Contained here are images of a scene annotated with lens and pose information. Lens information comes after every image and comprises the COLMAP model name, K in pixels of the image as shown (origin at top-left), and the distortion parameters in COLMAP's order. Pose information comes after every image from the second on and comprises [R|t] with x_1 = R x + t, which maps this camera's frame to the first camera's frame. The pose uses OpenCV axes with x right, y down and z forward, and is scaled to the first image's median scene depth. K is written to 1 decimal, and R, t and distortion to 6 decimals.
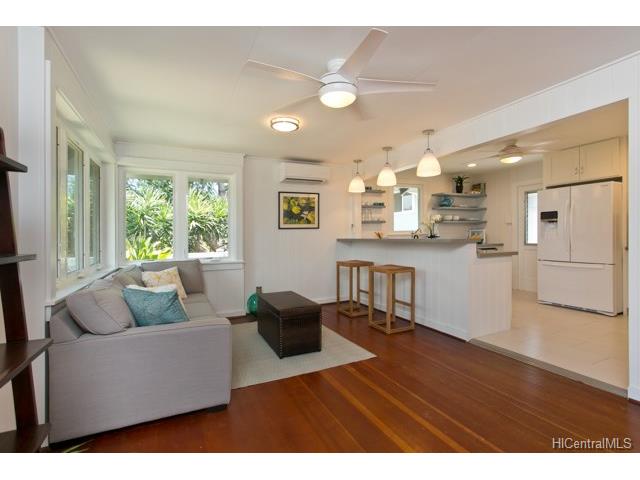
lens RADIAL K [[304.1, 0, 312.8], [0, 304.1, 234.0], [0, 0, 1]] dist [0.001027, -0.000557]
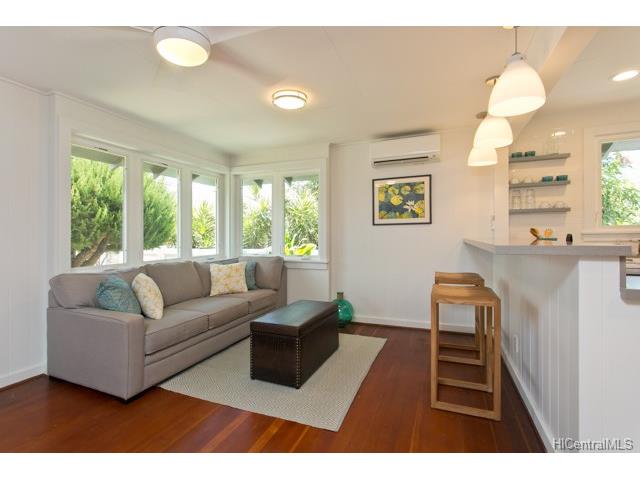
lens RADIAL K [[304.1, 0, 312.8], [0, 304.1, 234.0], [0, 0, 1]] dist [0.001027, -0.000557]
pose [[0.676632, 0.010446, -0.736247, 0.364373], [0.003179, 0.999849, 0.017108, -0.007430], [0.736314, -0.013917, 0.676497, 0.314530]]
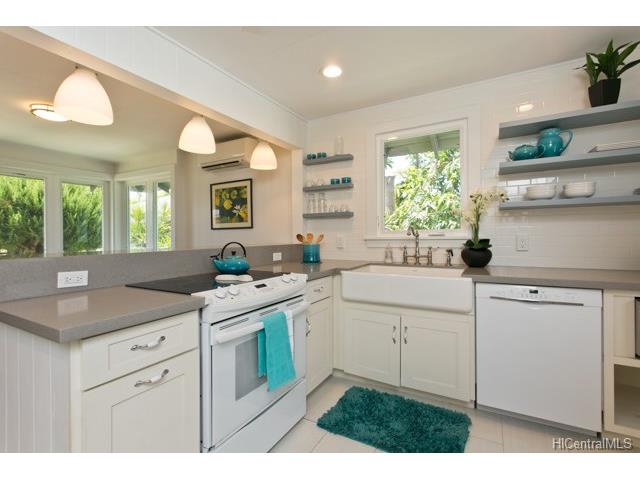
lens RADIAL K [[304.1, 0, 312.8], [0, 304.1, 234.0], [0, 0, 1]] dist [0.001027, -0.000557]
pose [[0.575575, 0.007494, -0.817714, 0.691581], [0.000993, 0.999951, 0.009863, -0.011715], [0.817748, -0.006489, 0.575540, 0.718213]]
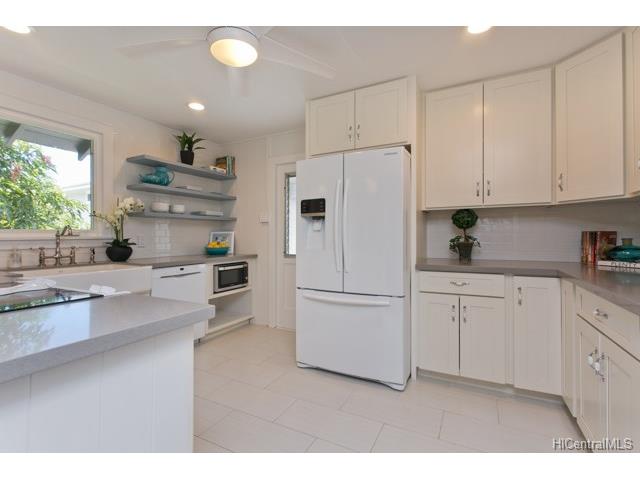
lens RADIAL K [[304.1, 0, 312.8], [0, 304.1, 234.0], [0, 0, 1]] dist [0.001027, -0.000557]
pose [[0.801133, 0.017566, 0.598228, 0.414131], [-0.010056, 0.999823, -0.015891, -0.002564], [-0.598401, 0.006715, 0.801168, 0.518230]]
